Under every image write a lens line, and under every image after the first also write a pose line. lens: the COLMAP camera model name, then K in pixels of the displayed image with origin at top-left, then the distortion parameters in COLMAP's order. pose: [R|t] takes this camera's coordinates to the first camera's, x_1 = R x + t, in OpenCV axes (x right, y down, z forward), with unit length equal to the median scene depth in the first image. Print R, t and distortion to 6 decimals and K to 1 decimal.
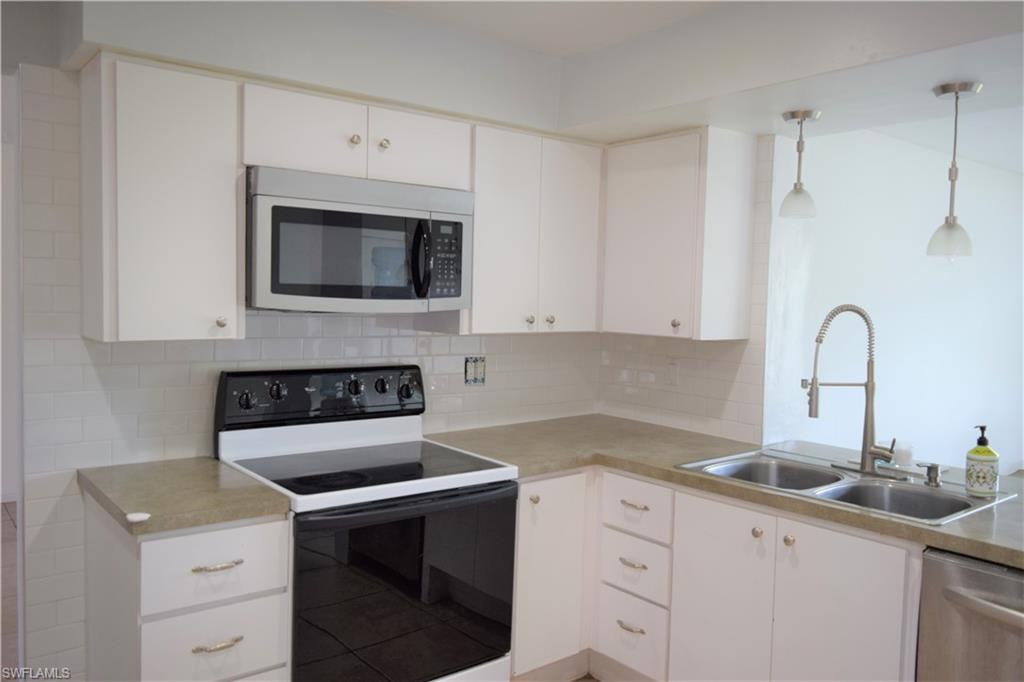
lens RADIAL K [[794.5, 0, 511.5], [0, 794.5, 343.6], [0, 0, 1]] dist [-0.000186, 0.000054]
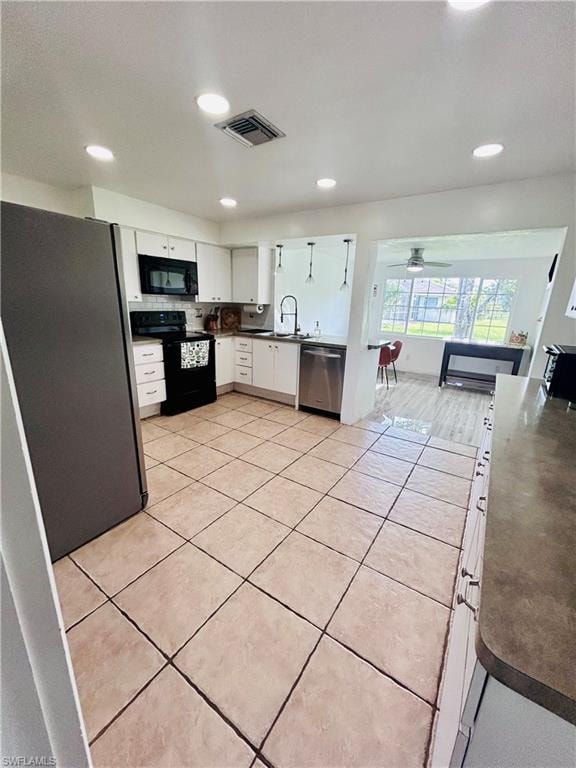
lens RADIAL K [[309.4, 0, 289.1], [0, 309.4, 386.4], [0, 0, 1]] dist [0.002731, -0.000063]
pose [[0.954608, -0.071600, 0.289131, -0.098901], [0.005439, 0.974707, 0.223419, 0.055938], [-0.297815, -0.211705, 0.930853, -0.618809]]
